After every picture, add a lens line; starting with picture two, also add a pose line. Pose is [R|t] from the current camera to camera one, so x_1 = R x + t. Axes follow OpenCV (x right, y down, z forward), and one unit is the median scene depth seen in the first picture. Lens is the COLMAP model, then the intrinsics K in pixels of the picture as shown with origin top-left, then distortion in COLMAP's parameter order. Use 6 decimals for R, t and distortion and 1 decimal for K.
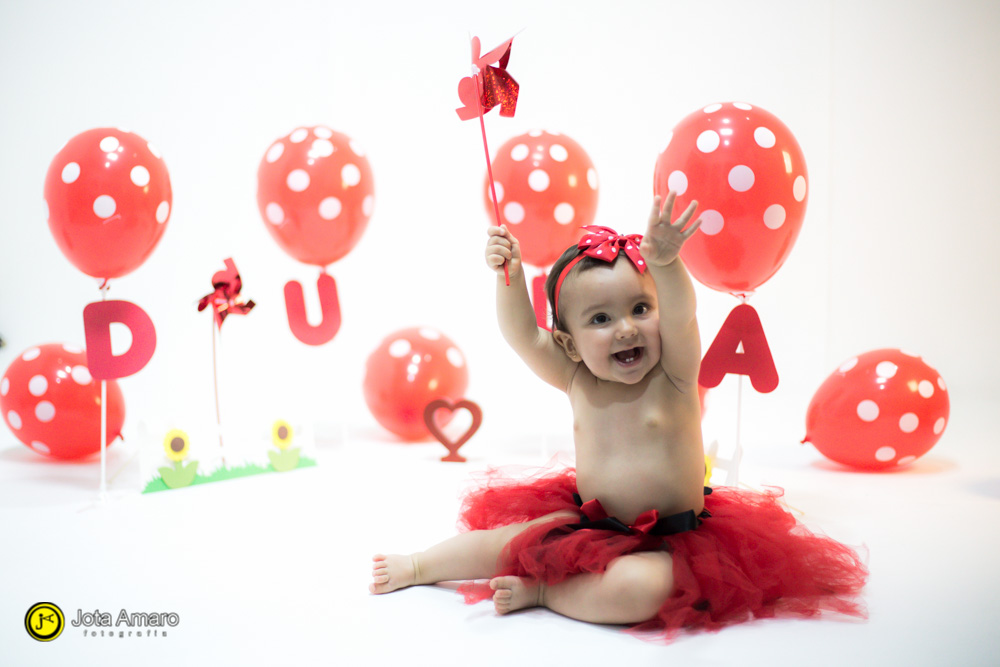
lens RADIAL K [[1731.4, 0, 482.2], [0, 1731.4, 333.2], [0, 0, 1]] dist [-0.005157, 0.074587]
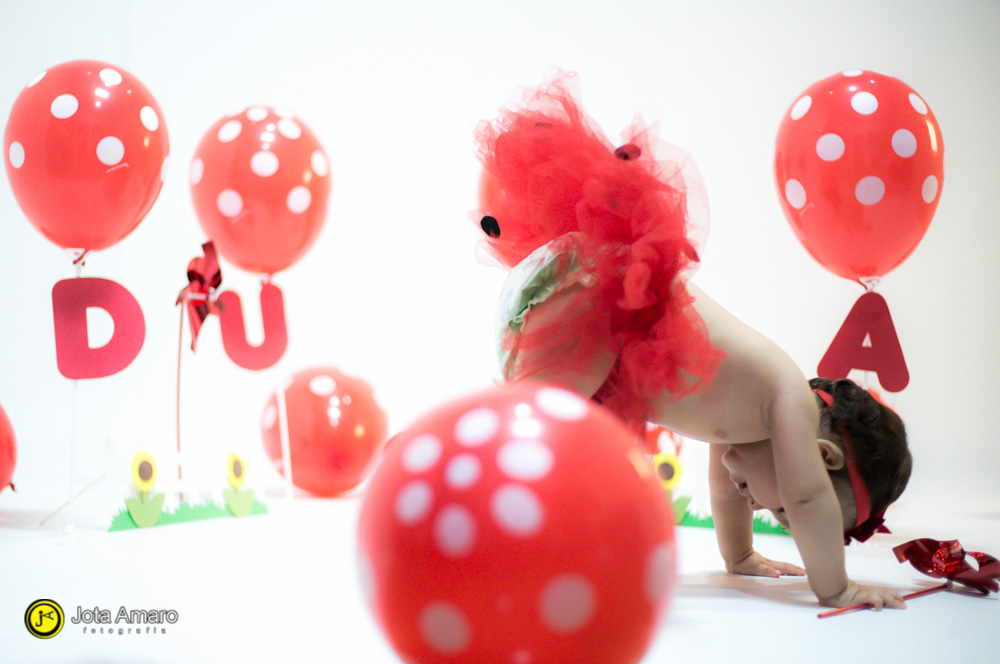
lens RADIAL K [[1731.4, 0, 482.2], [0, 1731.4, 331.7], [0, 0, 1]] dist [-0.005157, 0.074587]
pose [[0.936670, 0.034848, 0.348474, -0.309266], [0.006290, 0.993203, -0.116227, 0.094096], [-0.350156, 0.111059, 0.930084, 0.204265]]
